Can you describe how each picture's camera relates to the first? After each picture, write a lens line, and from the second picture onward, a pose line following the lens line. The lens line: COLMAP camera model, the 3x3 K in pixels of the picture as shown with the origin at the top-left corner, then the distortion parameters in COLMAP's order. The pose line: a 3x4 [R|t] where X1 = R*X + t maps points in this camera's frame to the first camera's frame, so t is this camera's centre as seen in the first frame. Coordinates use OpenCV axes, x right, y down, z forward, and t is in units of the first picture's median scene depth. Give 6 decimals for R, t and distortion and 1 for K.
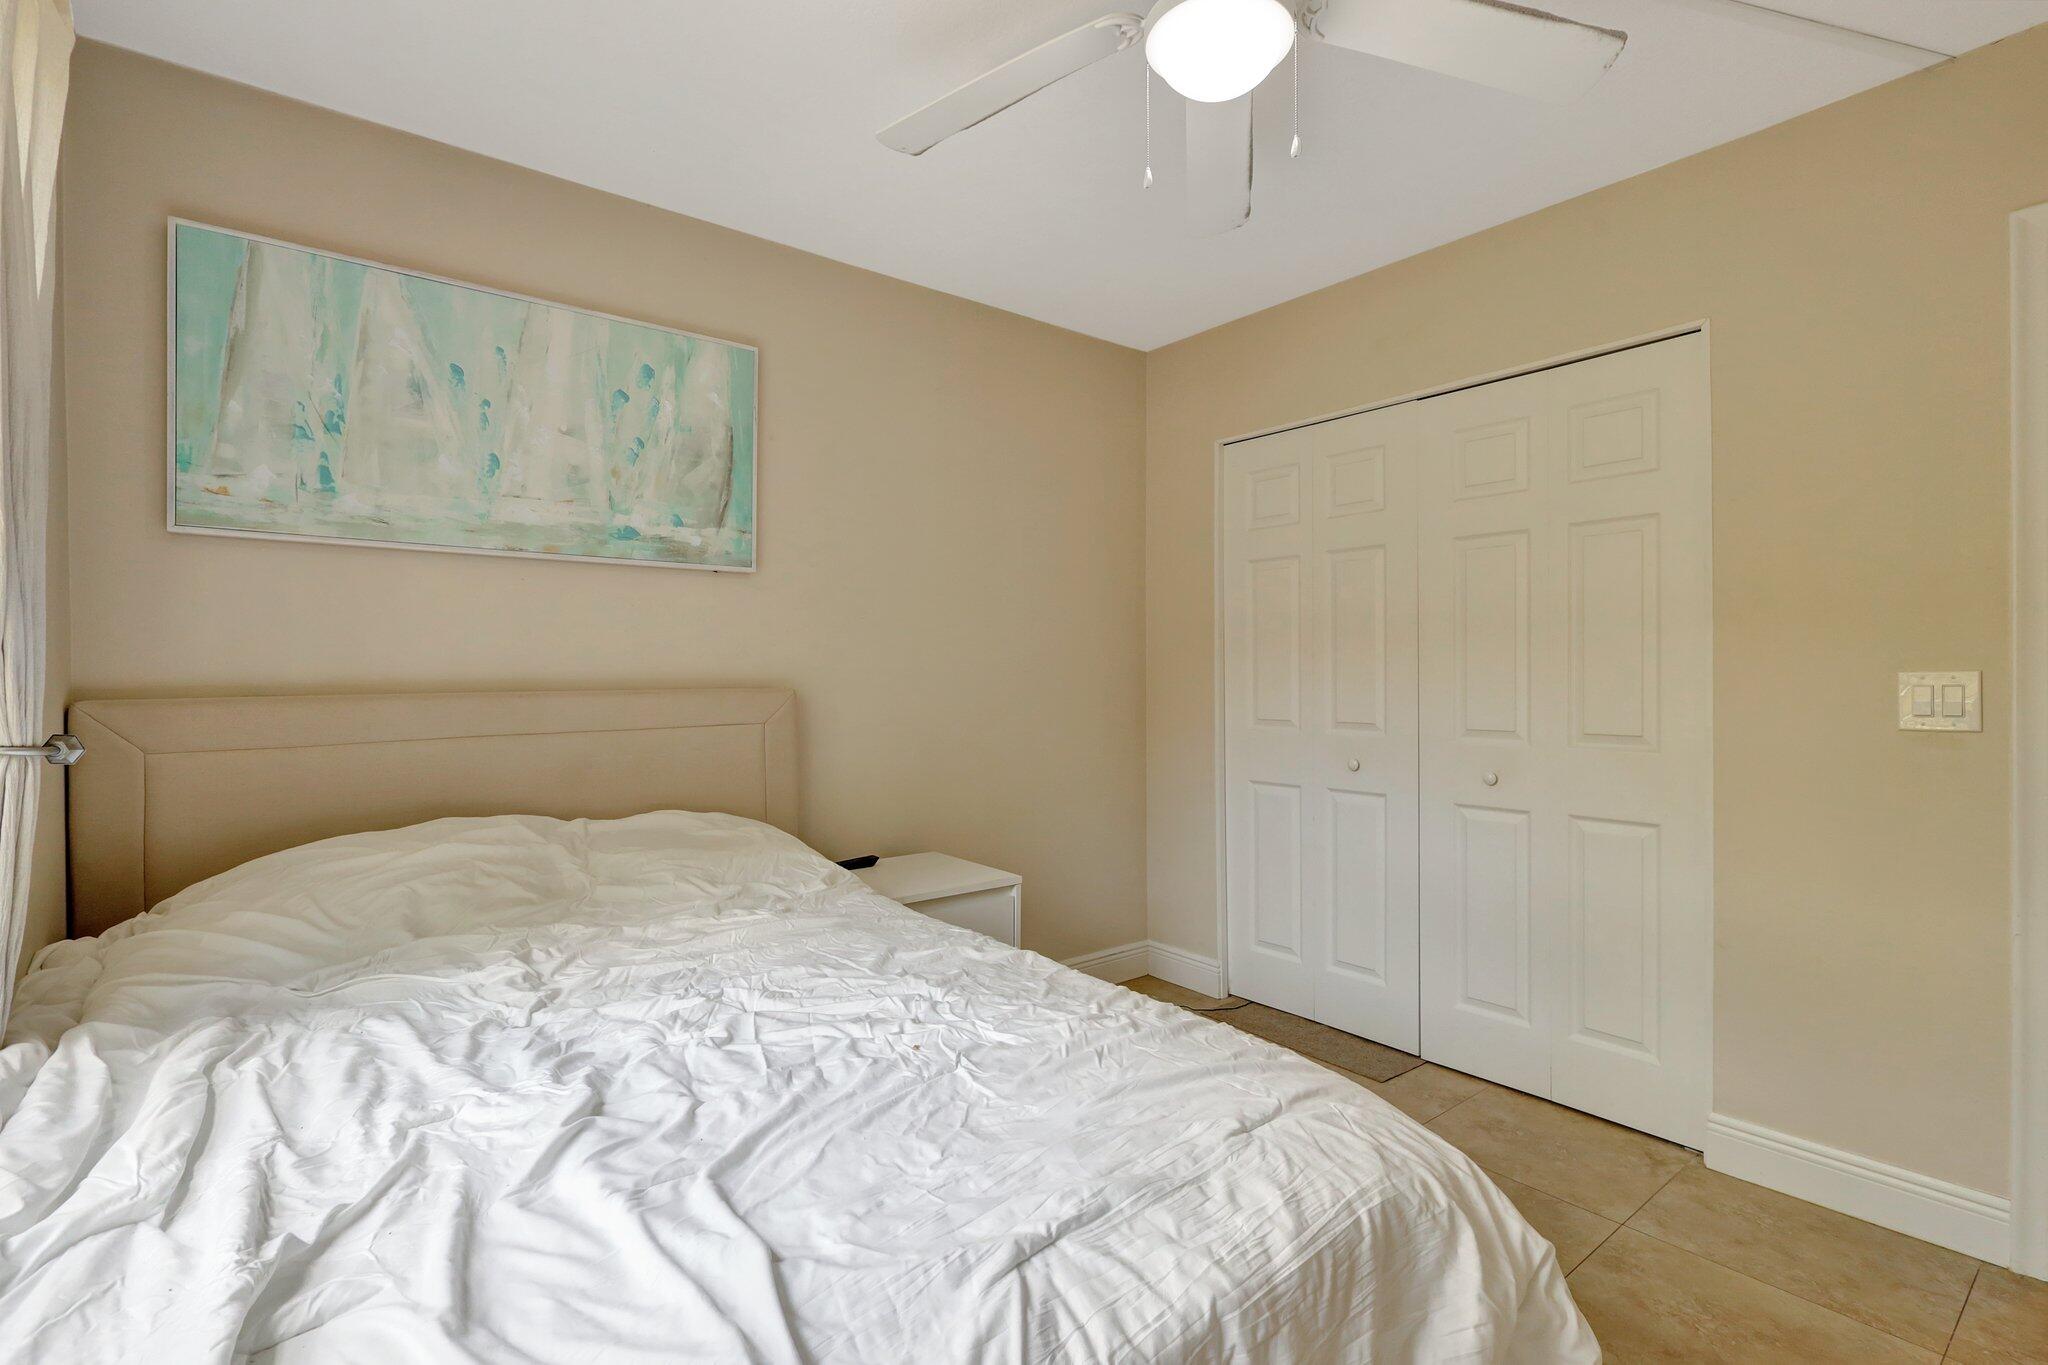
lens RADIAL K [[946.4, 0, 1026.5], [0, 946.4, 683.2], [0, 0, 1]] dist [-0.003831, 0.001550]
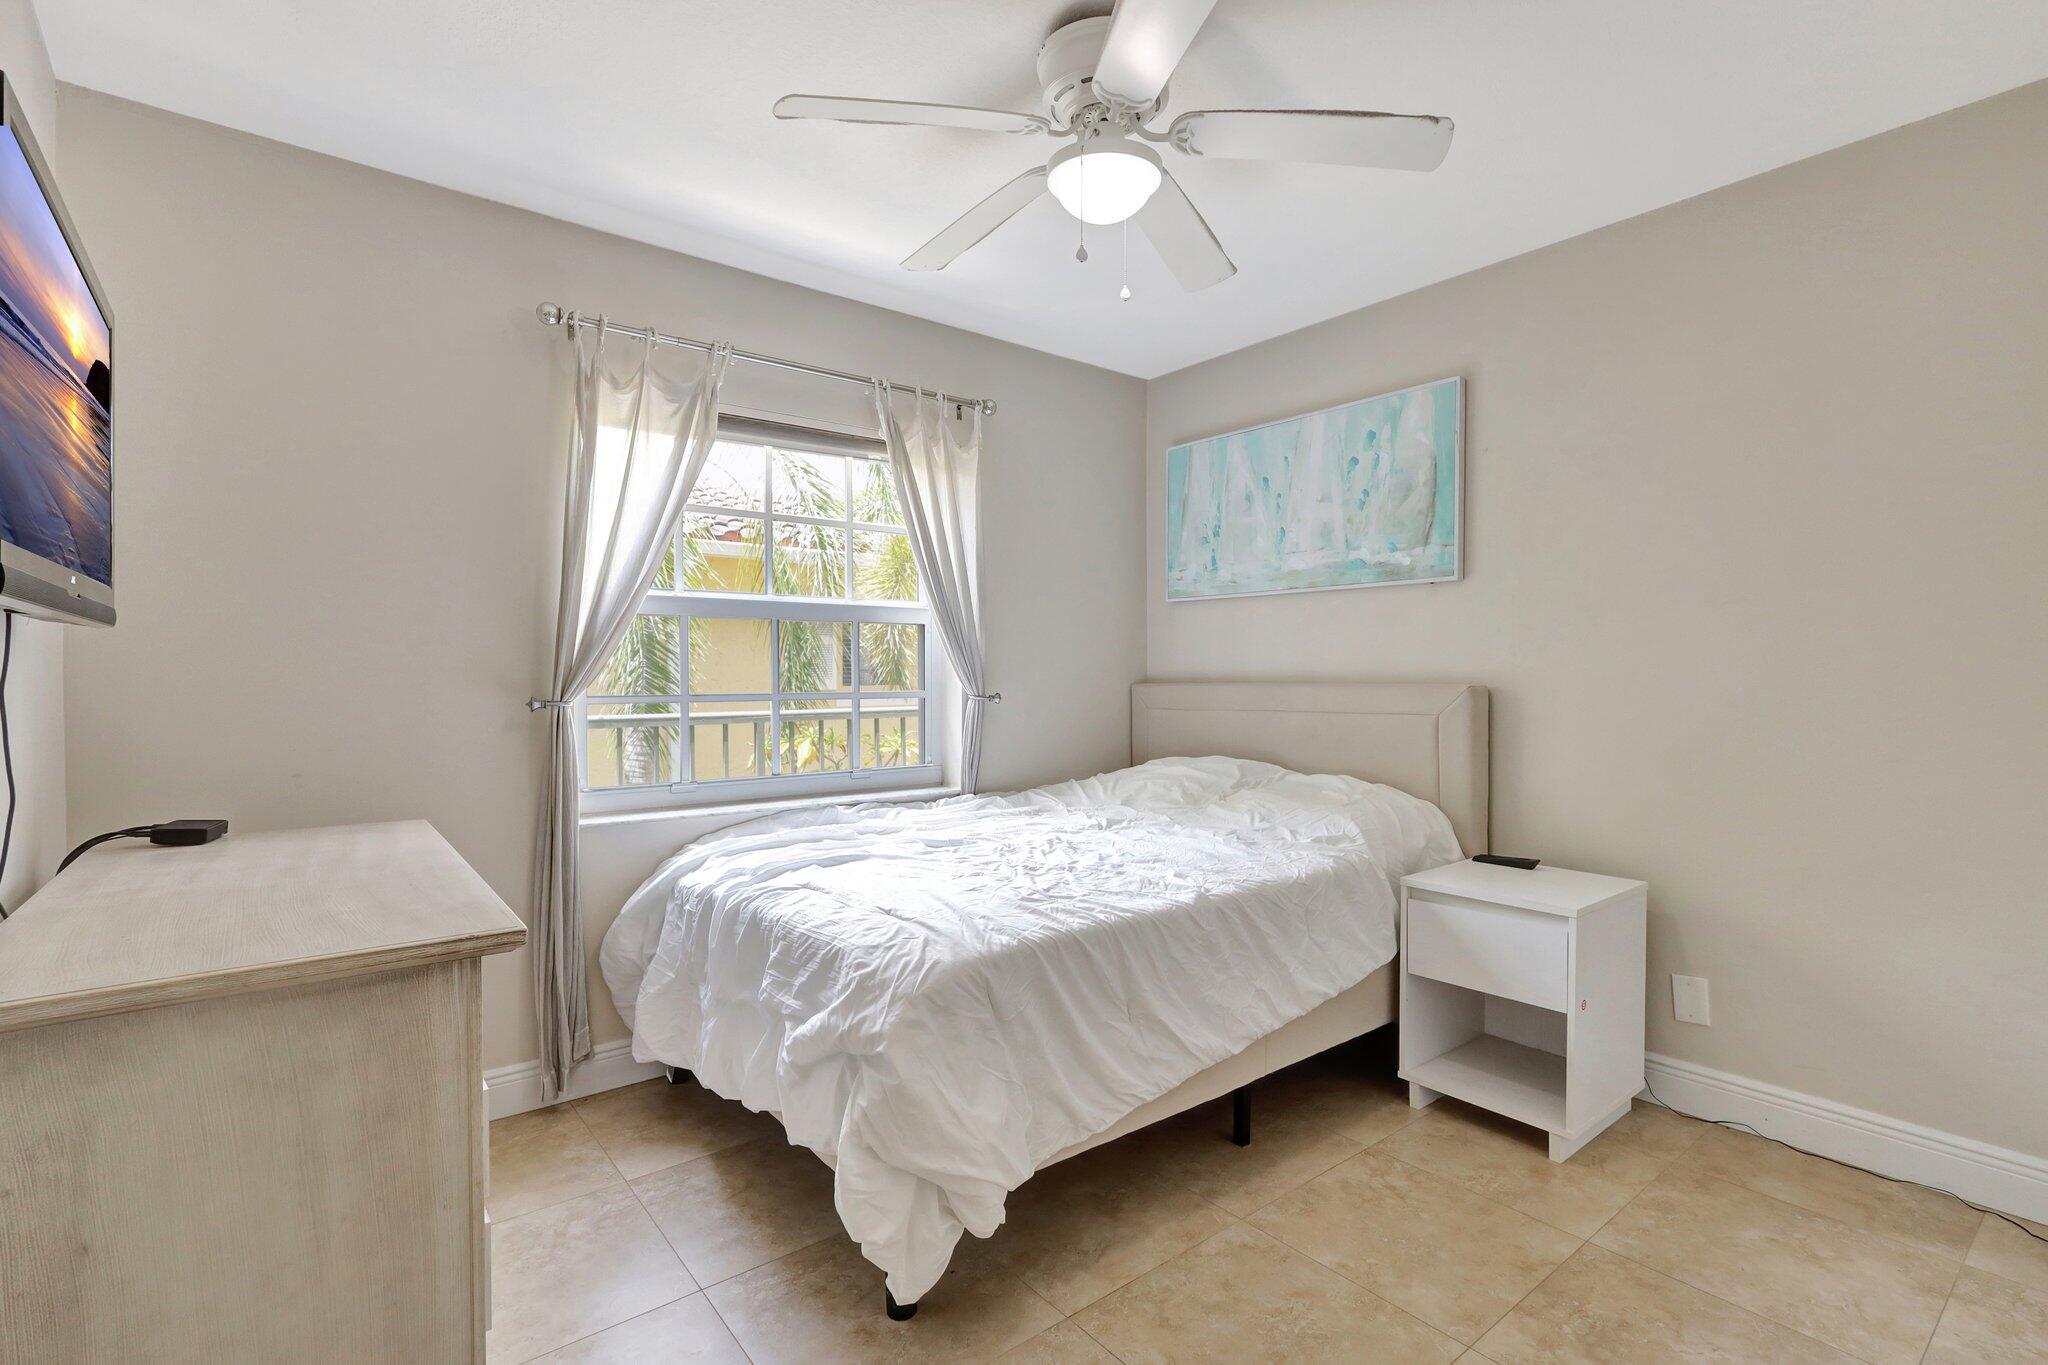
lens RADIAL K [[946.4, 0, 1017.7], [0, 946.4, 685.9], [0, 0, 1]] dist [-0.003831, 0.001550]
pose [[-0.004339, 0.021886, -0.999751, 0.922194], [-0.001475, 0.999759, 0.021893, -0.017658], [0.999989, 0.001570, -0.004306, 0.543240]]
